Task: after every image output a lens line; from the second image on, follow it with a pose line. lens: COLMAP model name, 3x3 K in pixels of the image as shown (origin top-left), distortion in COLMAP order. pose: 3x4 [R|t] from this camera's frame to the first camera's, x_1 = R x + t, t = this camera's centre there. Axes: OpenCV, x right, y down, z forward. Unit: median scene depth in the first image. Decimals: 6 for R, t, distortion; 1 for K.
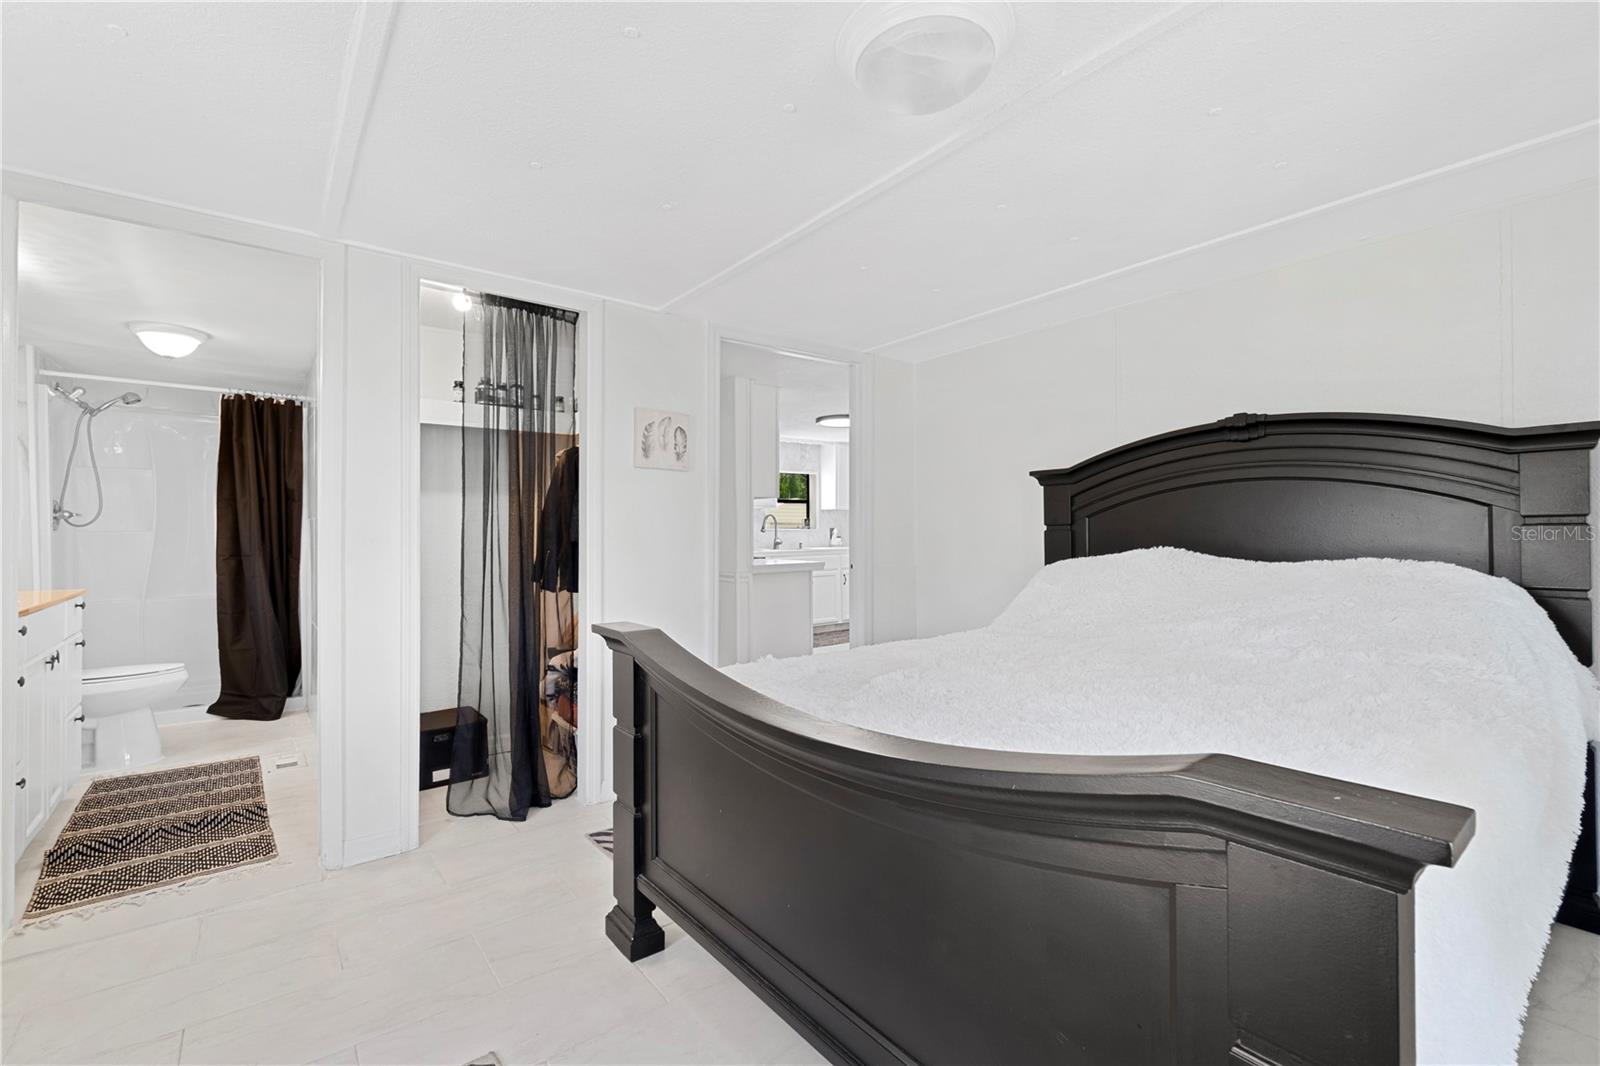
lens RADIAL K [[693.4, 0, 793.7], [0, 693.4, 532.0], [0, 0, 1]] dist [-0.010395, 0.003208]
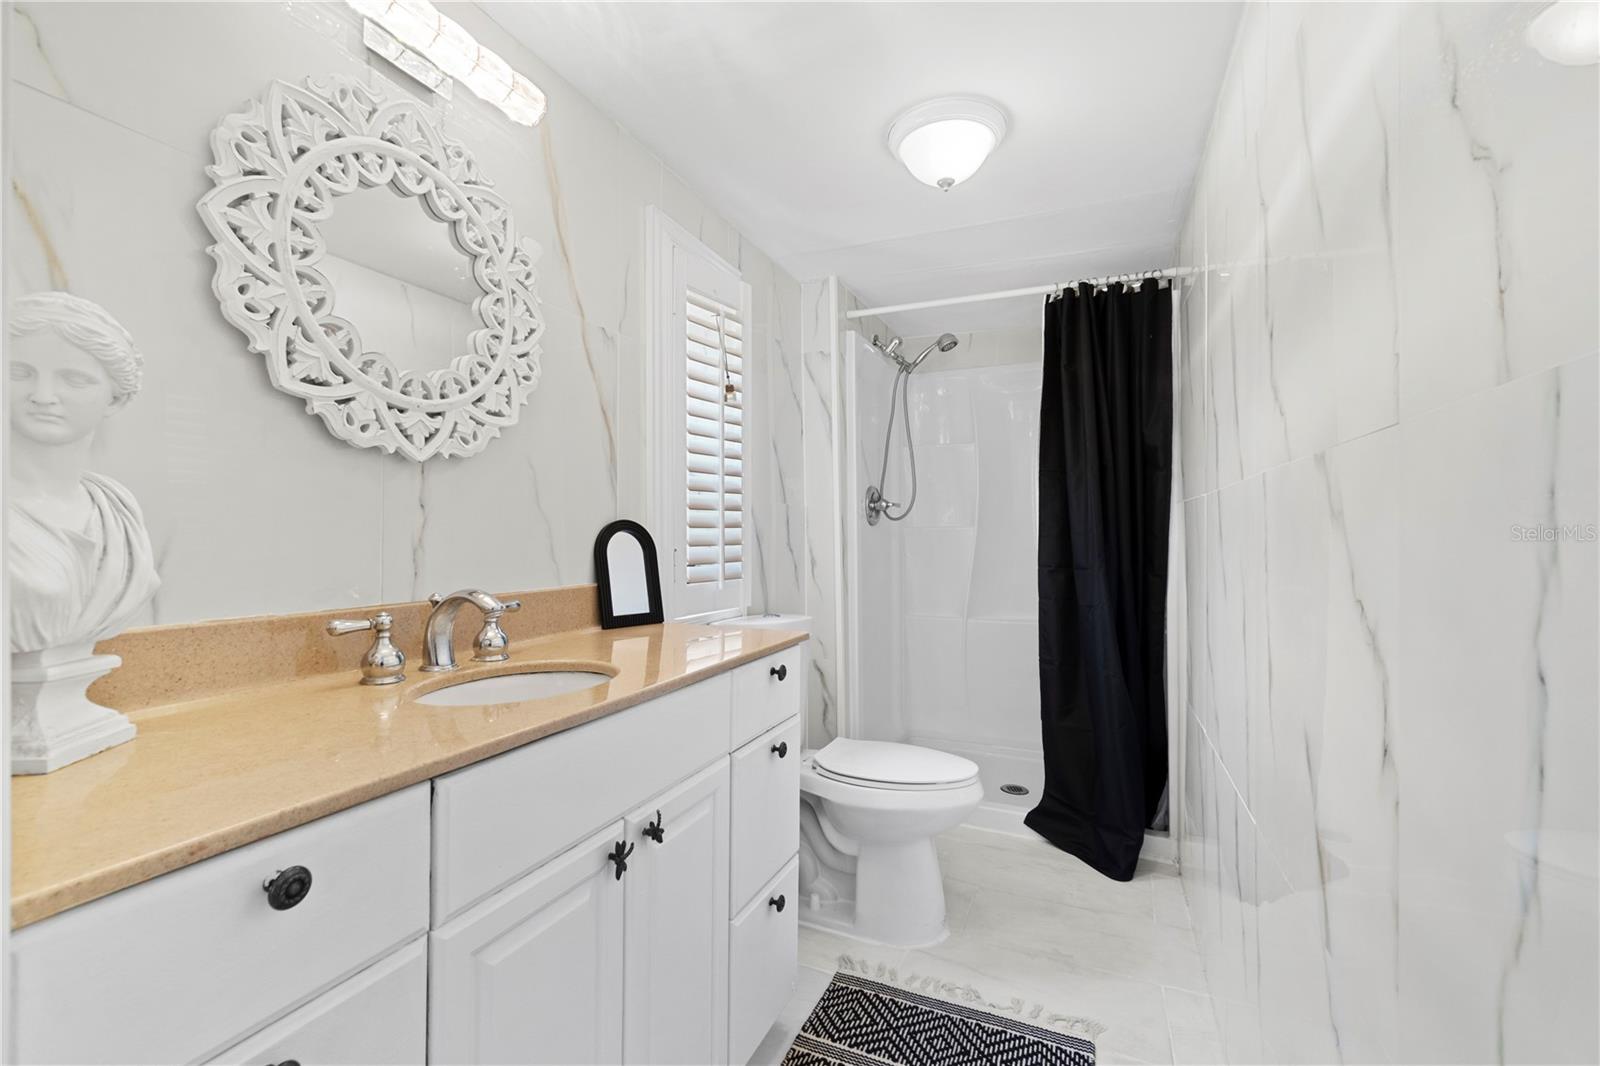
lens RADIAL K [[693.4, 0, 795.3], [0, 693.4, 532.3], [0, 0, 1]] dist [-0.010395, 0.003208]
pose [[0.473293, 0.000661, -0.880905, -0.401815], [-0.001369, 0.999999, 0.000015, 0.005310], [0.880904, 0.001199, 0.473293, 0.522222]]
